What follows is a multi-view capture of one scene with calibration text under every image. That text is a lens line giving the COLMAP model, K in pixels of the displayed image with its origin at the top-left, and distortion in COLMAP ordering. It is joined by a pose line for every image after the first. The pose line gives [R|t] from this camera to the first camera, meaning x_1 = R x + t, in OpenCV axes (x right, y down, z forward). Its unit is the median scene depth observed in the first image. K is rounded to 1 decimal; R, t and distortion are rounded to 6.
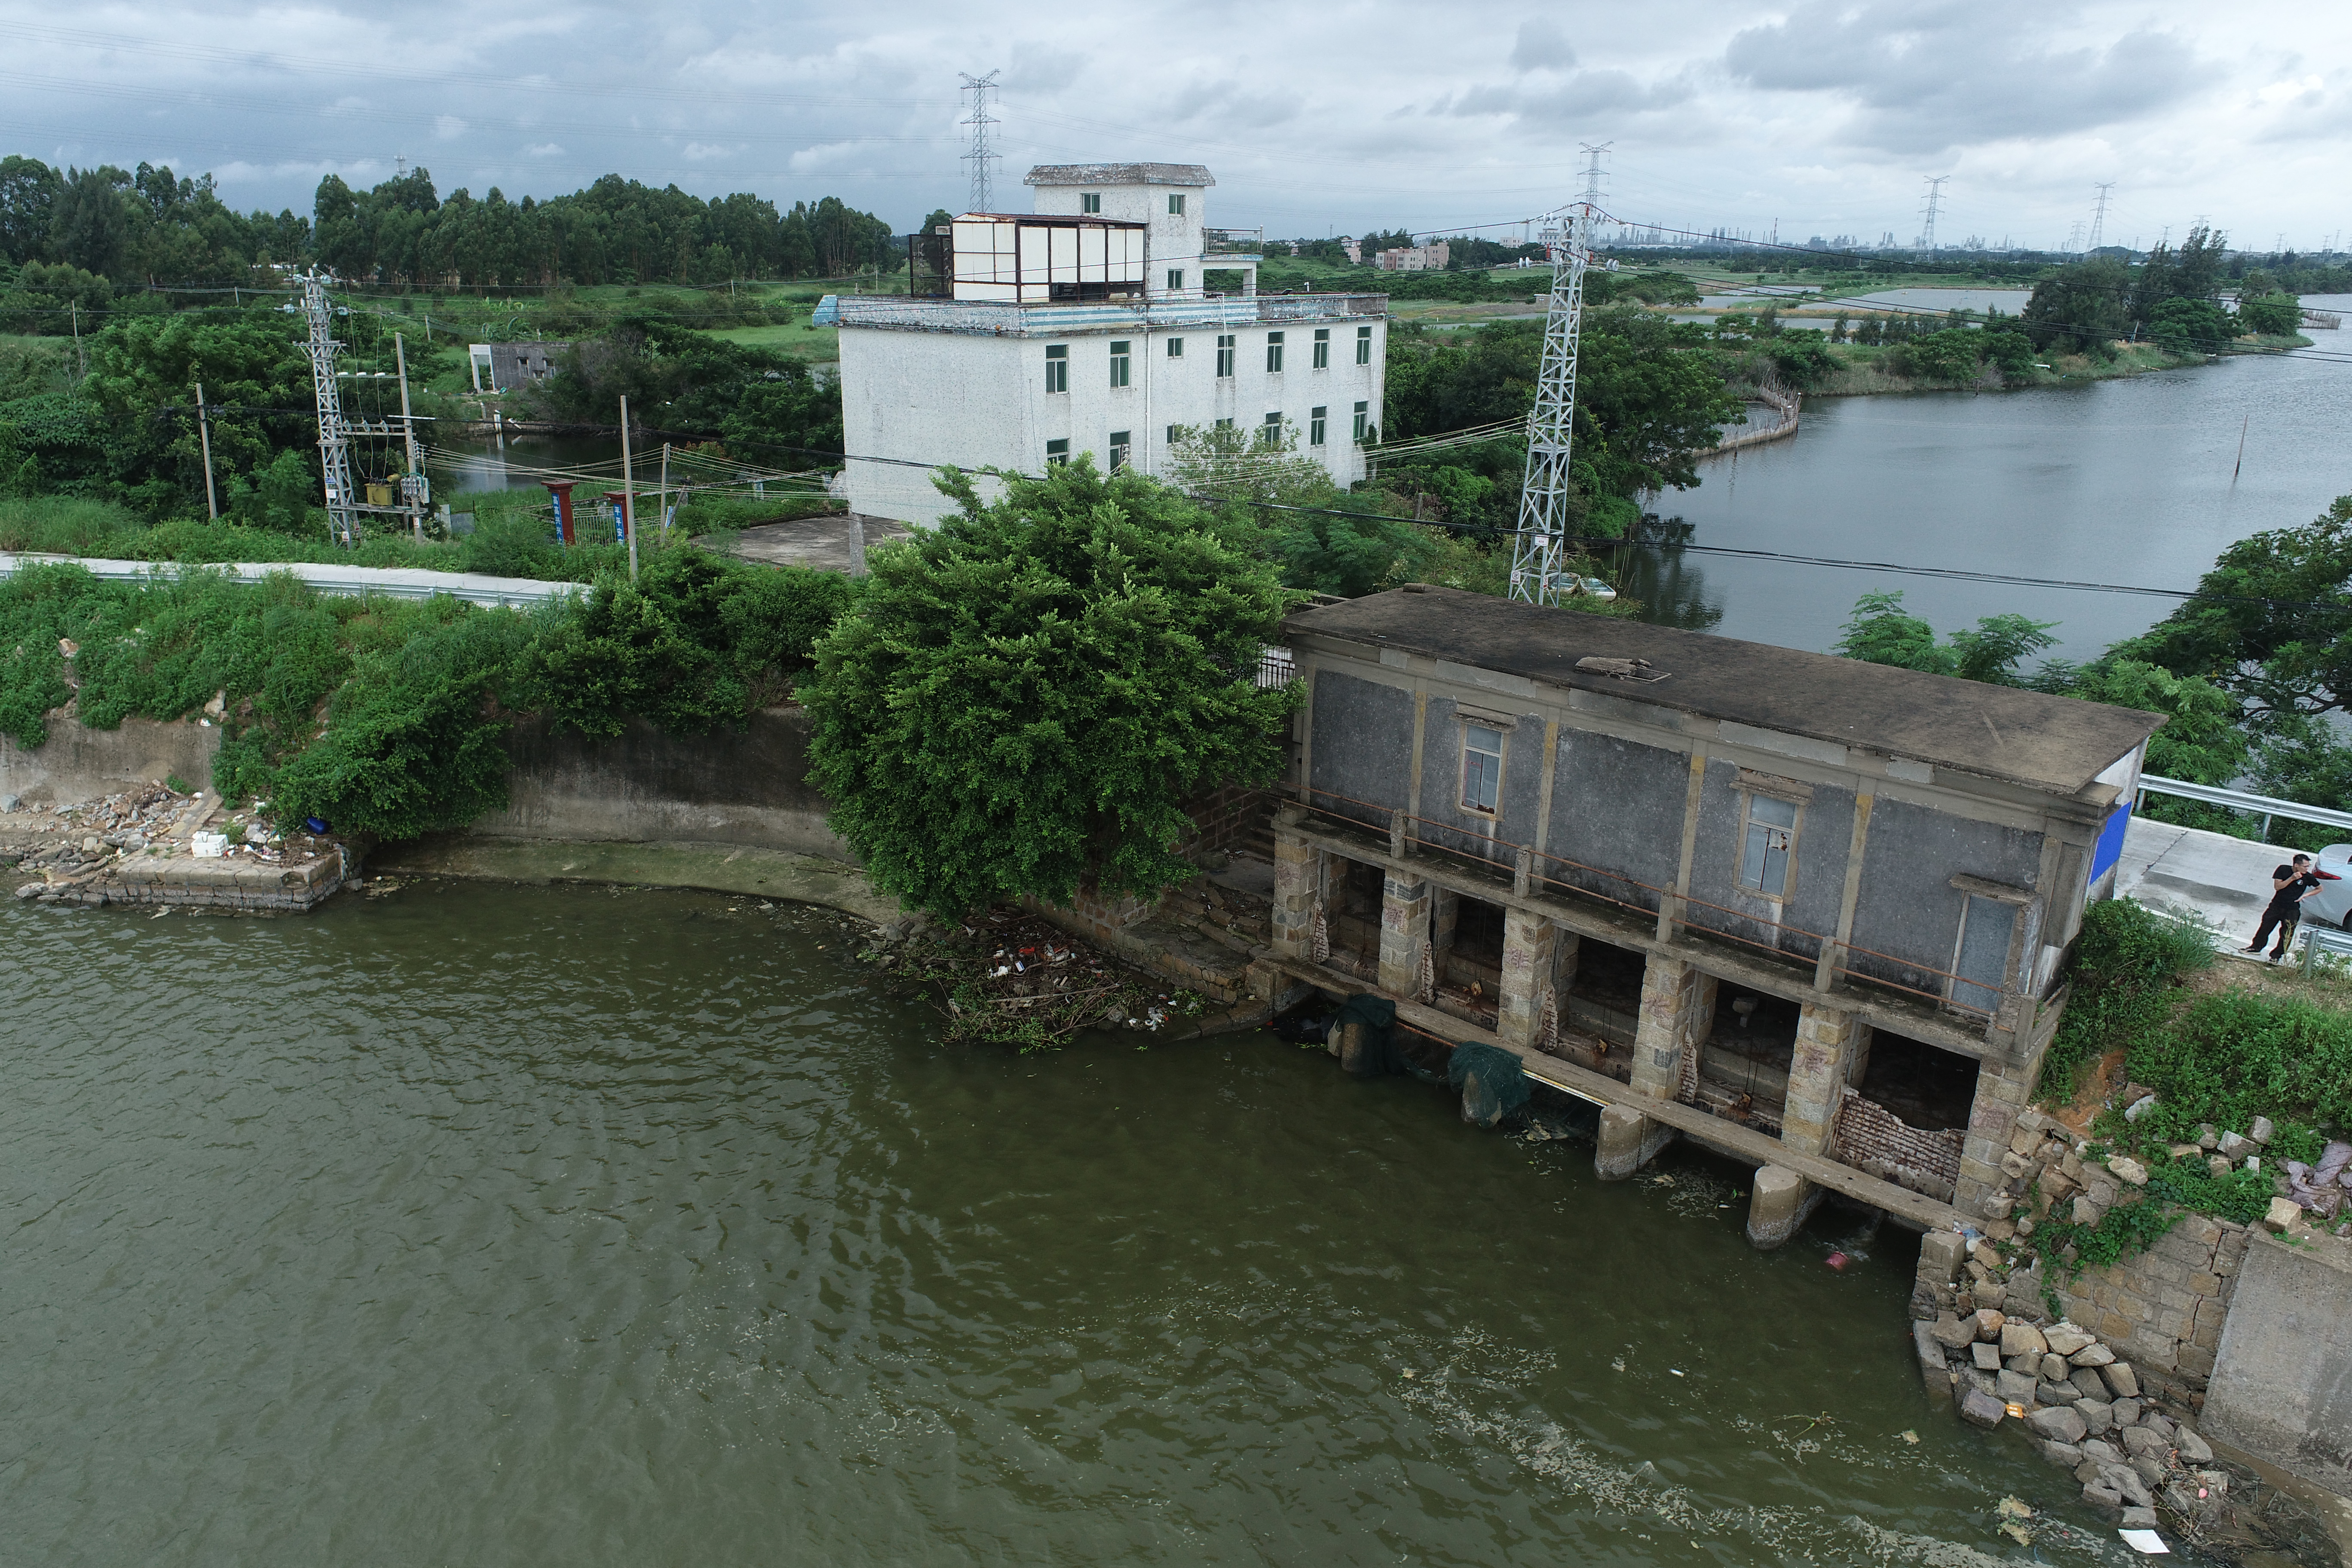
lens RADIAL K [[1593.7, 0, 1188.1], [0, 1593.7, 796.1], [0, 0, 1]] dist [-0.006283, 0.005514]
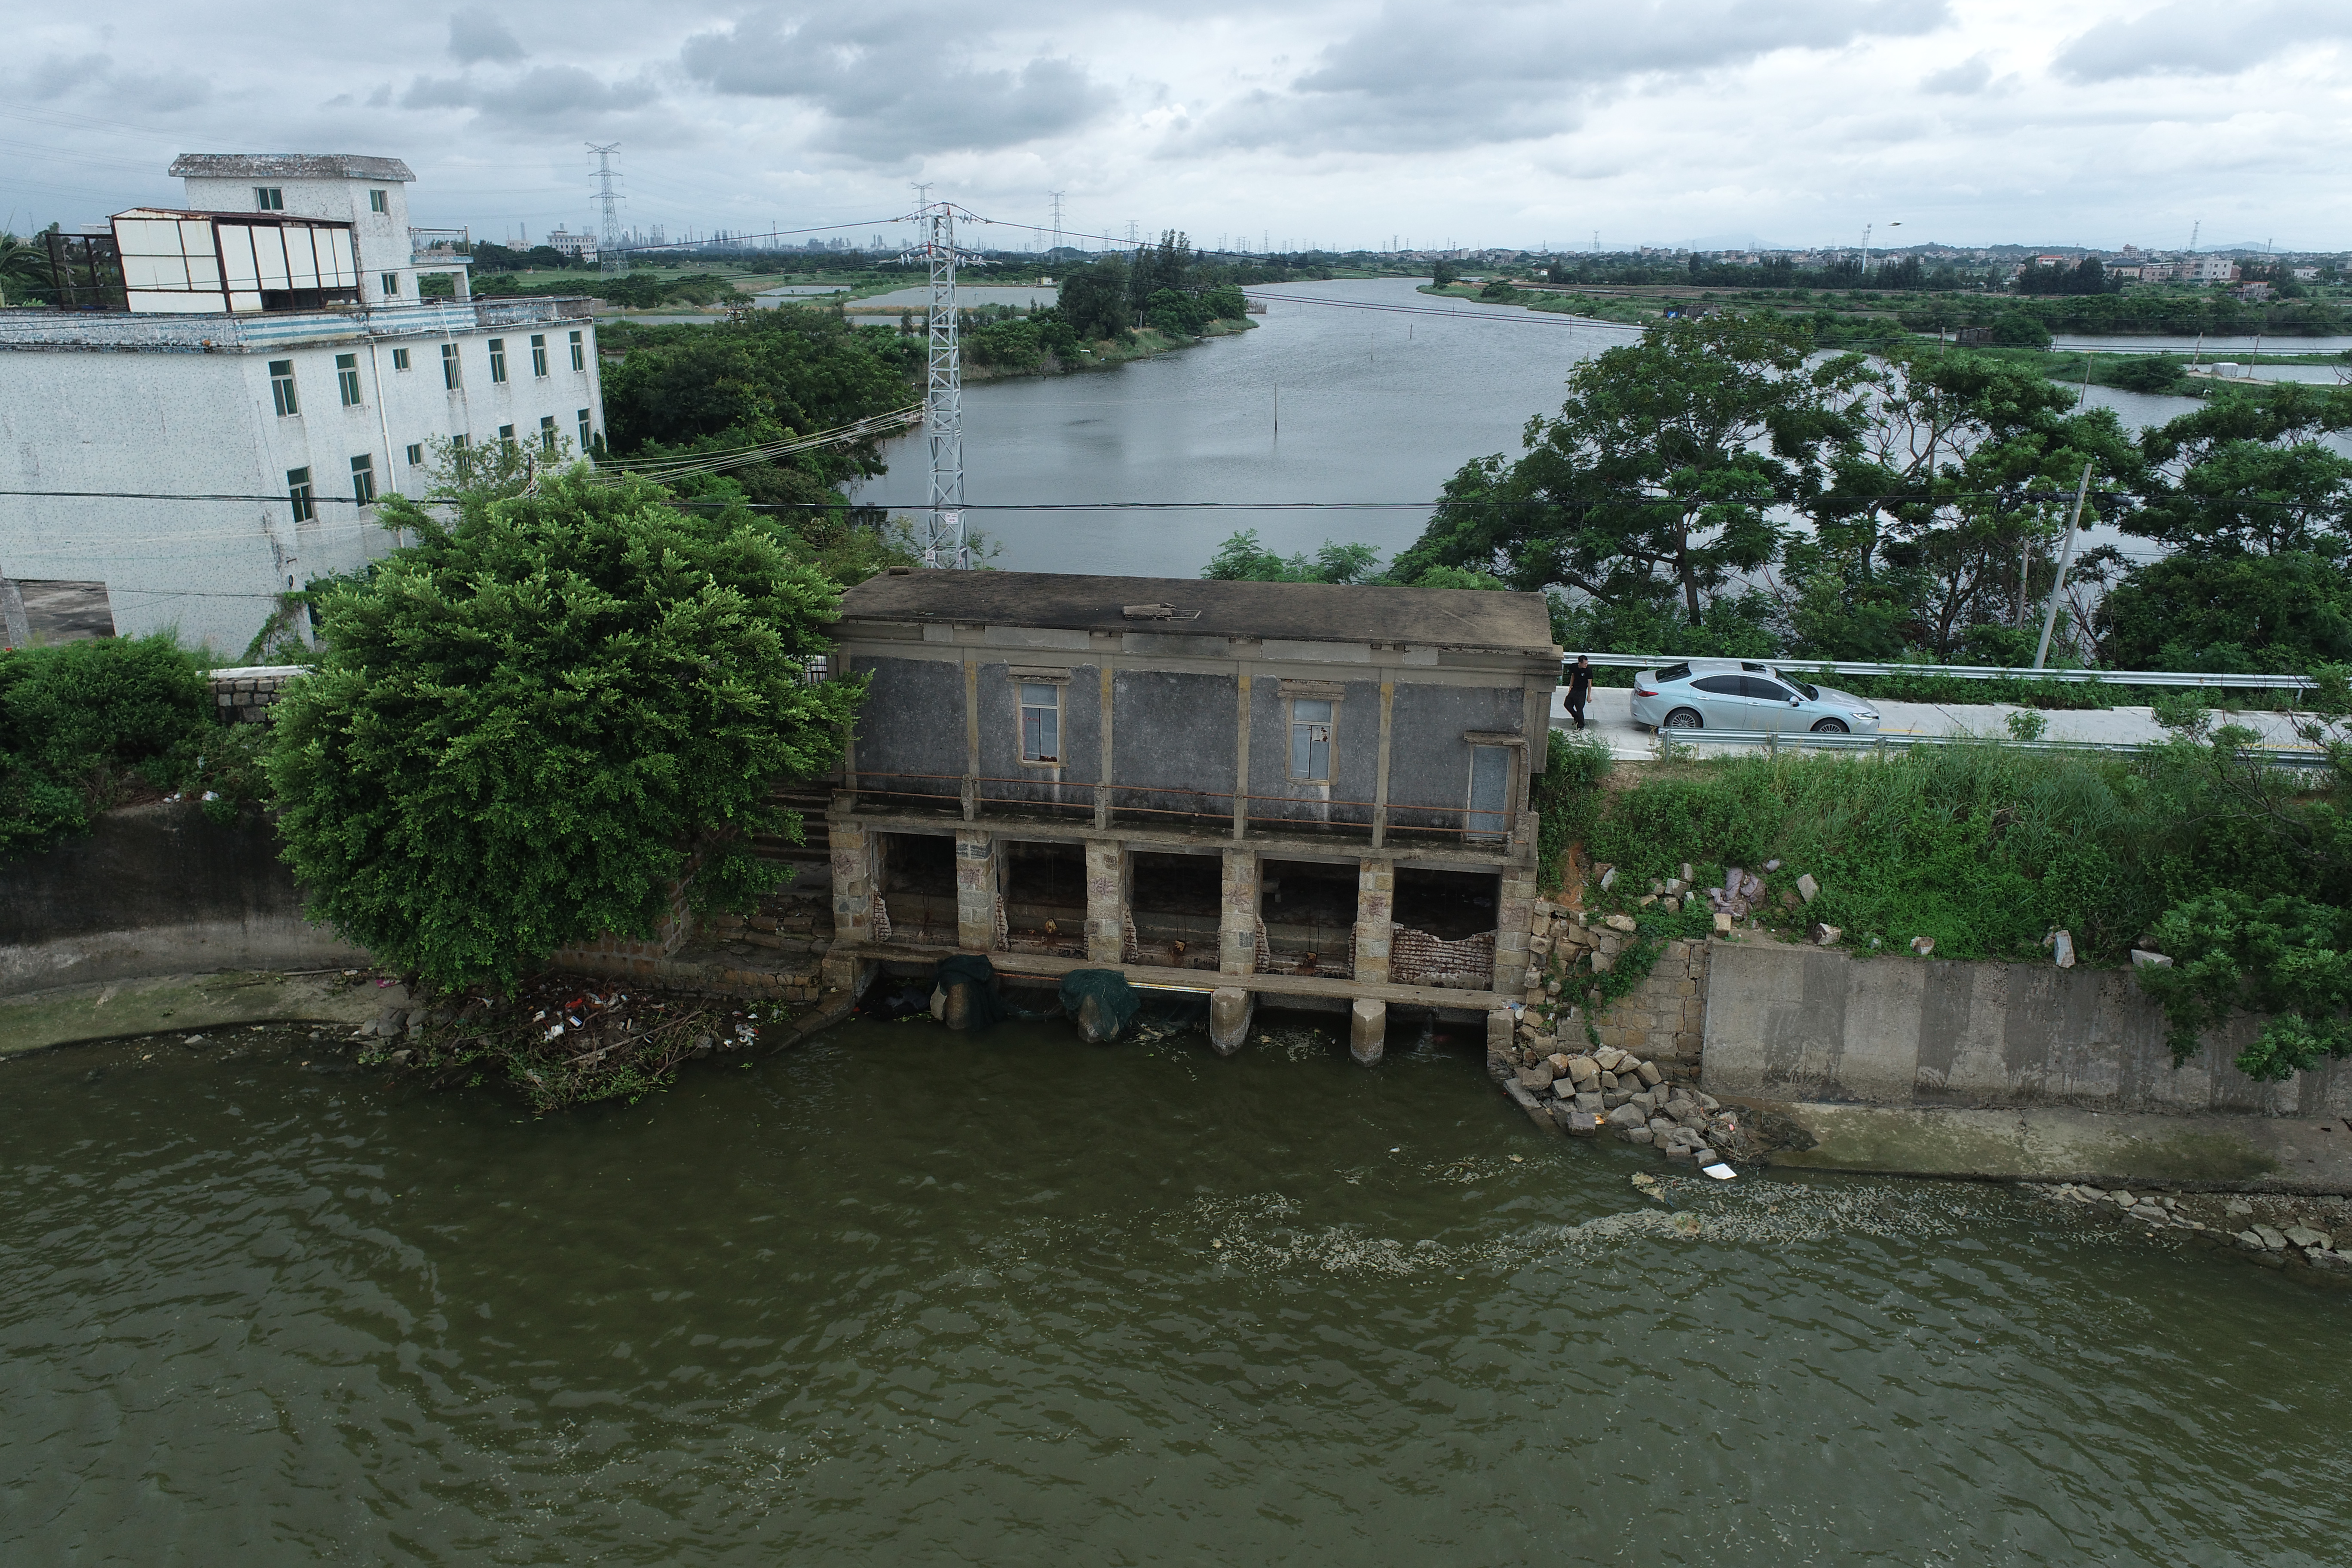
lens RADIAL K [[1593.7, 0, 1180.9], [0, 1593.7, 794.2], [0, 0, 1]] dist [-0.006283, 0.005514]
pose [[0.838958, -0.180214, 0.513490, -0.333886], [0.181457, 0.982215, 0.048246, -0.004481], [-0.513052, 0.052700, 0.856738, 0.023644]]
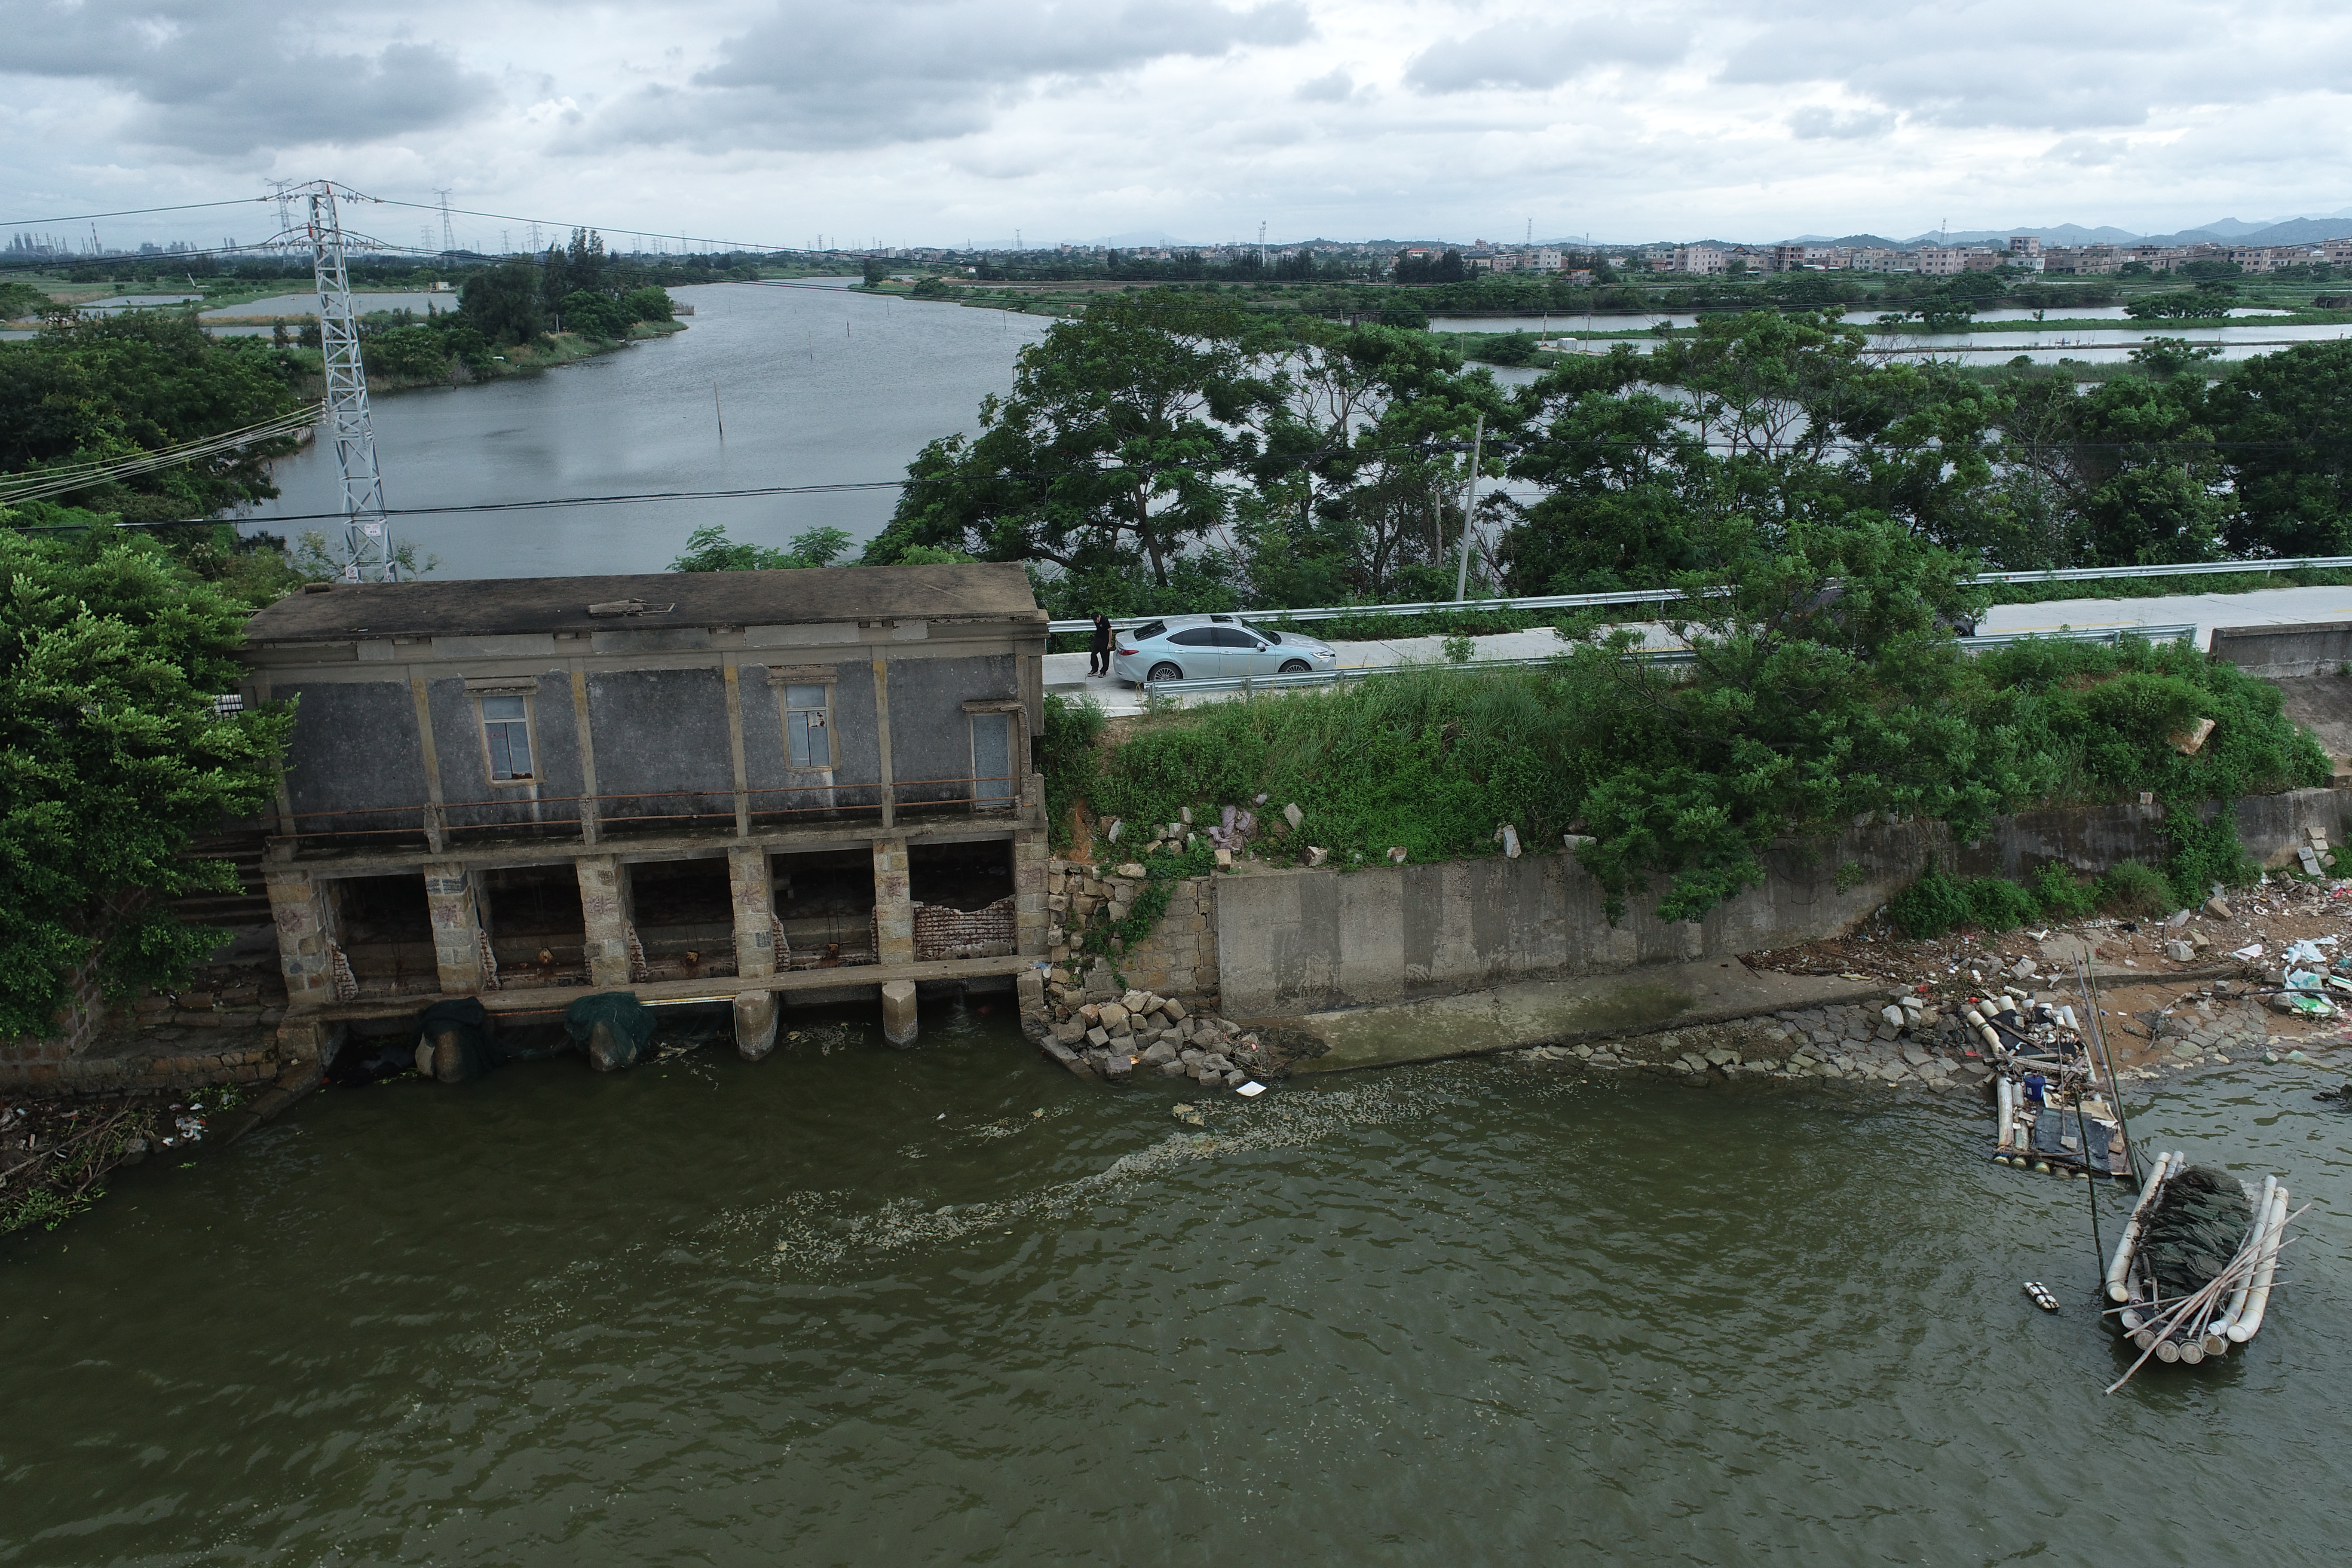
lens RADIAL K [[1593.7, 0, 1173.2], [0, 1593.7, 794.8], [0, 0, 1]] dist [-0.006283, 0.005514]
pose [[0.614725, -0.265947, 0.742553, -0.346450], [0.268636, 0.955749, 0.119912, 0.010521], [-0.741585, 0.125764, 0.658966, 0.033207]]
